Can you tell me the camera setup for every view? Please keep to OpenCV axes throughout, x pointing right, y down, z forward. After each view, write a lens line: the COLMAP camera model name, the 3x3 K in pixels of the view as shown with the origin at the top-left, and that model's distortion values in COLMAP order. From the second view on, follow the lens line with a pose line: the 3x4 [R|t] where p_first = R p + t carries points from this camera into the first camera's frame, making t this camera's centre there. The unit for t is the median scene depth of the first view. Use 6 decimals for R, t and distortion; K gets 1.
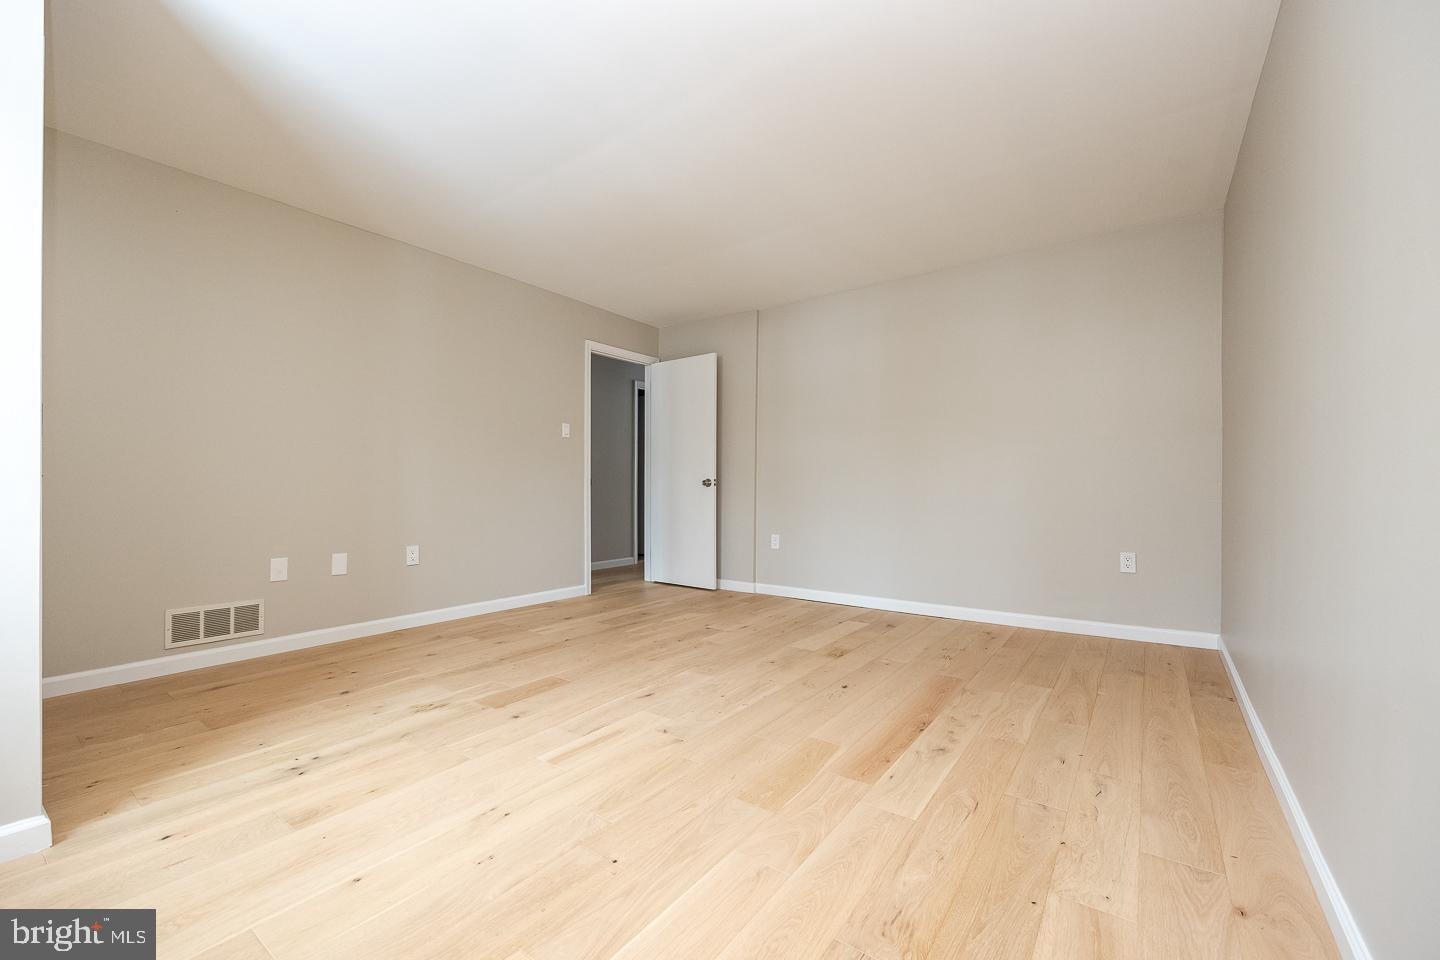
lens RADIAL K [[581.4, 0, 723.8], [0, 581.4, 487.1], [0, 0, 1]] dist [-0.003892, 0.000560]
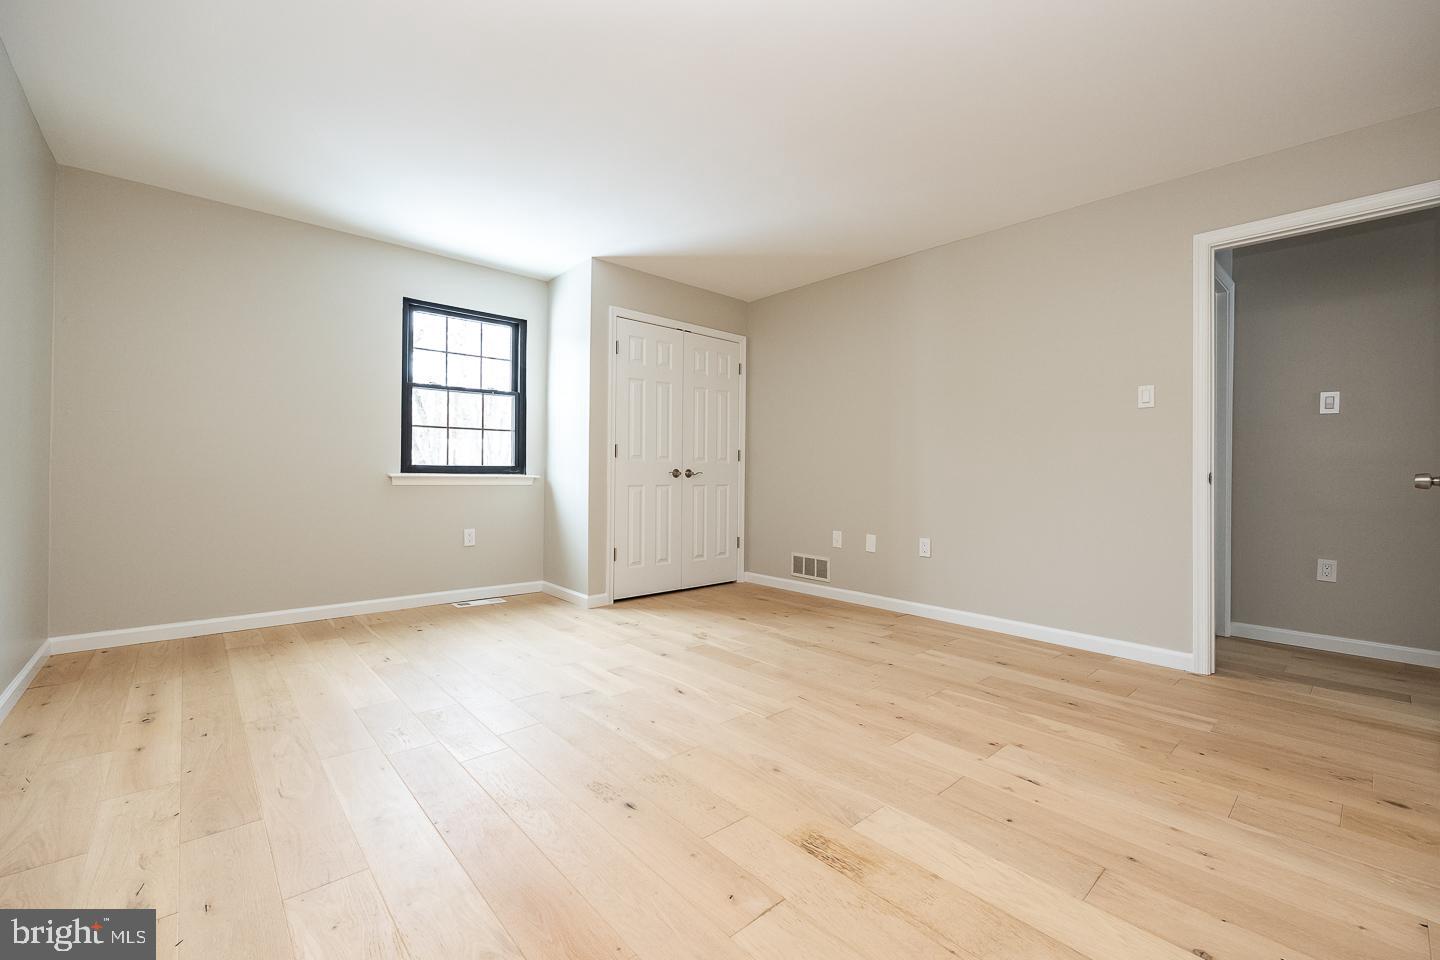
lens RADIAL K [[581.4, 0, 719.0], [0, 581.4, 470.9], [0, 0, 1]] dist [-0.003892, 0.000560]
pose [[-0.197614, -0.010896, -0.980219, 0.670420], [-0.012914, 0.999880, -0.008511, -0.006963], [0.980195, 0.010976, -0.197731, 1.017410]]
